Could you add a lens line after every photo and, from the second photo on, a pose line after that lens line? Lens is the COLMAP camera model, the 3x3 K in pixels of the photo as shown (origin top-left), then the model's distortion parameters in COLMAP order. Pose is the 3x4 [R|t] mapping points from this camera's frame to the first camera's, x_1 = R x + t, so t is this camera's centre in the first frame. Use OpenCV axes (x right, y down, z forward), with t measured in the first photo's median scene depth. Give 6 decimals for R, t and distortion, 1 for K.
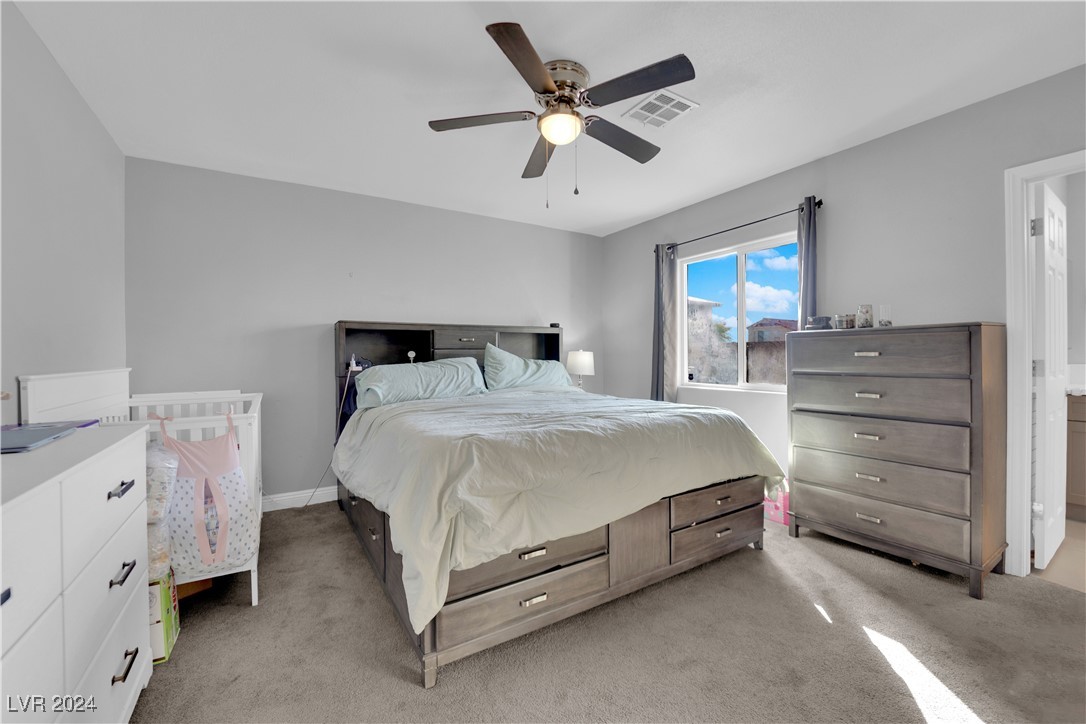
lens RADIAL K [[434.6, 0, 547.4], [0, 434.6, 360.9], [0, 0, 1]] dist [-0.010272, -0.003471]
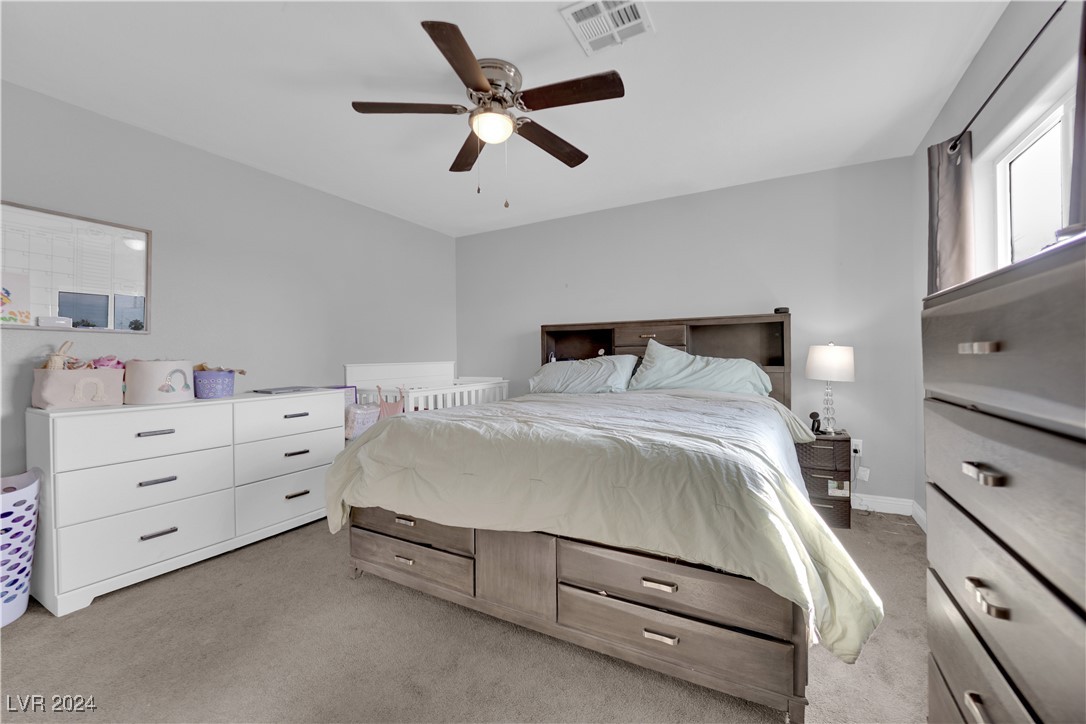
lens RADIAL K [[434.6, 0, 541.7], [0, 434.6, 358.9], [0, 0, 1]] dist [-0.010272, -0.003471]
pose [[0.481685, 0.008108, -0.876307, 0.617413], [-0.002685, 0.999966, 0.007776, -0.006395], [0.876340, -0.001393, 0.481691, 0.391833]]
